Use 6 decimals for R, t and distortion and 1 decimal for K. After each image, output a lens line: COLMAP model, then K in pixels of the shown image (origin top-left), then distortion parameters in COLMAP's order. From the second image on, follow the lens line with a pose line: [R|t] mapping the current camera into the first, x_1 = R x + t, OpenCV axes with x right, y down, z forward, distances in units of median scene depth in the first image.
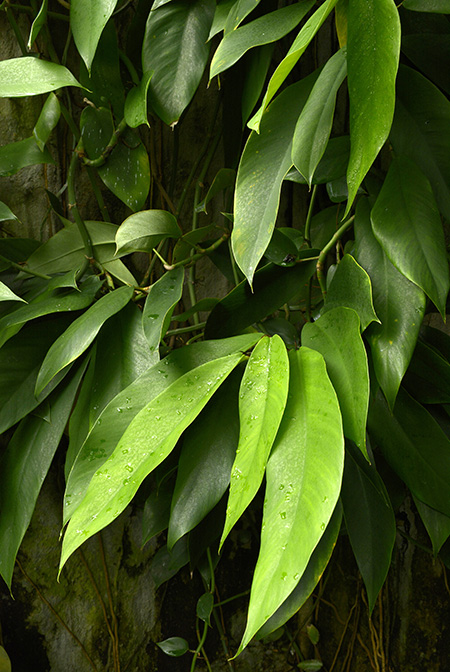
lens RADIAL K [[632.1, 0, 225.0], [0, 632.1, 337.0], [0, 0, 1]] dist [-0.014699, 0.000000]
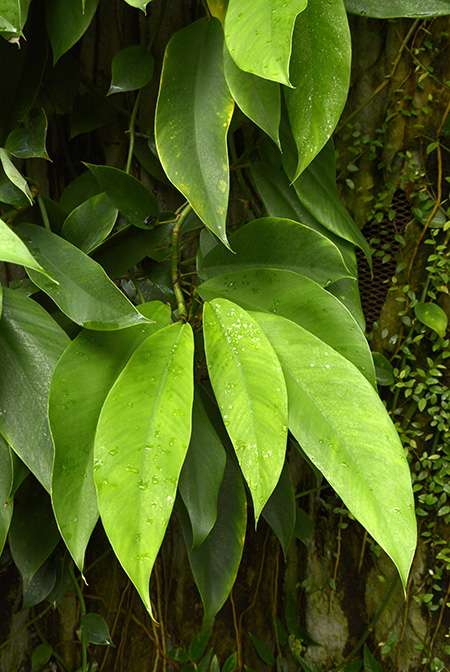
lens RADIAL K [[663.9, 0, 225.0], [0, 663.9, 334.7], [0, 0, 1]] dist [-0.008985, 0.000000]
pose [[0.650849, -0.080743, 0.754902, -0.572440], [0.067351, 0.996549, 0.048521, 0.001942], [-0.756214, 0.019263, 0.654040, 0.285457]]
